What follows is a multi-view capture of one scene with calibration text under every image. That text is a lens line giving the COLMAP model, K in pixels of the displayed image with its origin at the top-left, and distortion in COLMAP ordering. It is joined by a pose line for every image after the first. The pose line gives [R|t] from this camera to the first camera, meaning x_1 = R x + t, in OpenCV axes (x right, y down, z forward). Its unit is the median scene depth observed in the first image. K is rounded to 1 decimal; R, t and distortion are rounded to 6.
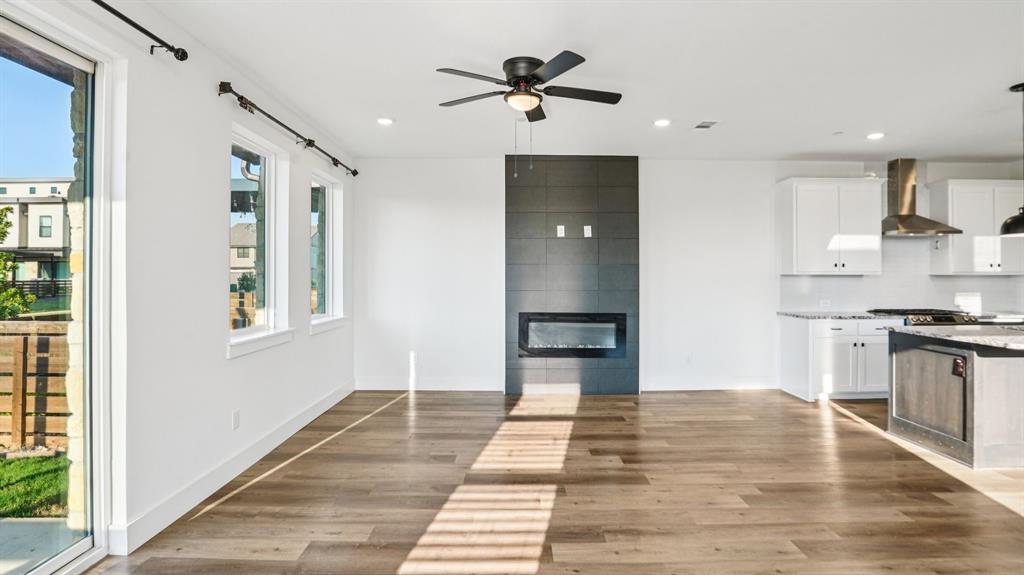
lens RADIAL K [[499.7, 0, 508.6], [0, 499.7, 273.4], [0, 0, 1]] dist [-0.062917, 0.024094]
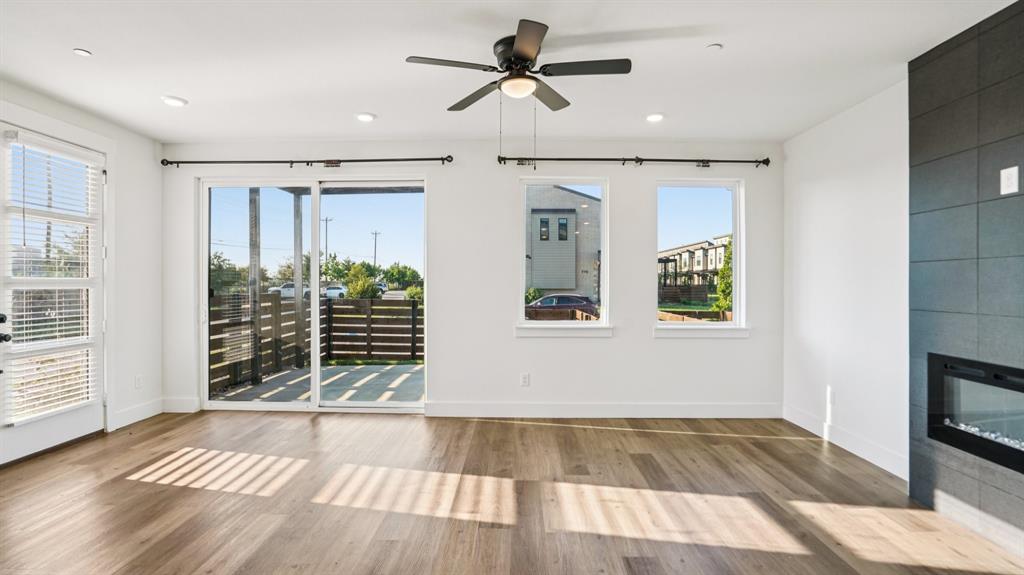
lens RADIAL K [[488.9, 0, 513.0], [0, 488.9, 288.7], [0, 0, 1]] dist [-0.058524, 0.023342]
pose [[-0.003745, 0.014094, -0.999894, 0.568577], [0.001791, 0.999899, 0.014087, 0.004527], [0.999991, -0.001738, -0.003769, 0.613365]]
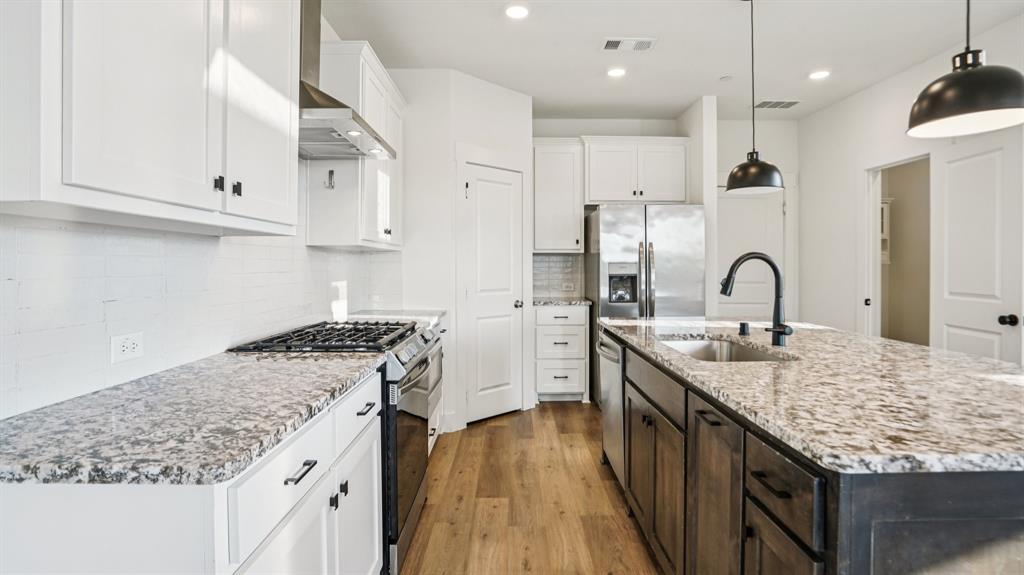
lens RADIAL K [[494.9, 0, 510.3], [0, 494.9, 272.3], [0, 0, 1]] dist [-0.061498, 0.025409]
pose [[-0.007530, -0.014269, 0.999870, 0.462034], [-0.003145, 0.999894, 0.014246, 0.024157], [-0.999967, -0.003037, -0.007574, 0.911322]]
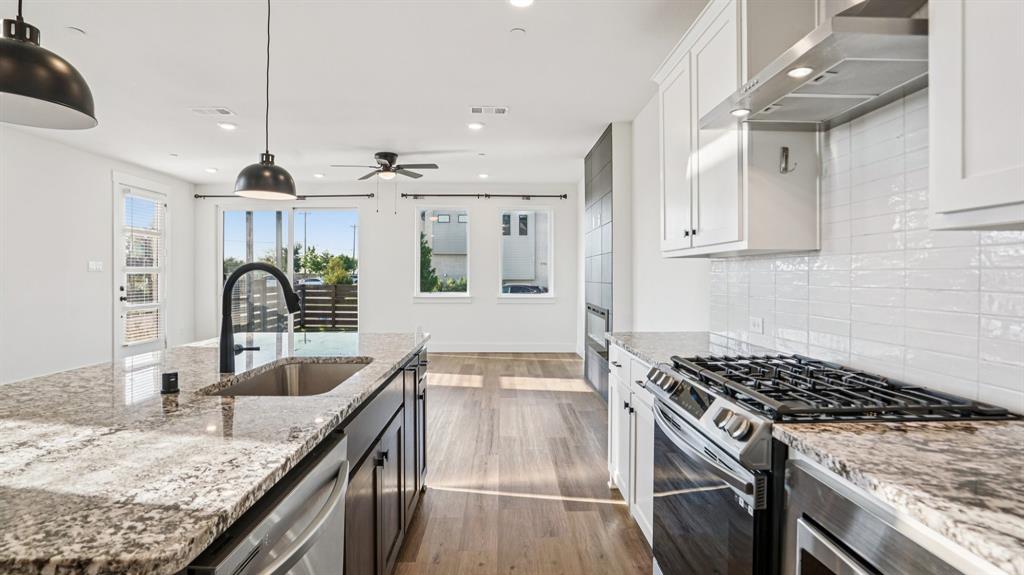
lens RADIAL K [[494.9, 0, 510.3], [0, 494.9, 272.3], [0, 0, 1]] dist [-0.061498, 0.025409]
pose [[0.024702, -0.004129, -0.999686, 1.179075], [0.004151, 0.999983, -0.004028, 0.019889], [0.999686, -0.004050, 0.024719, 0.877620]]
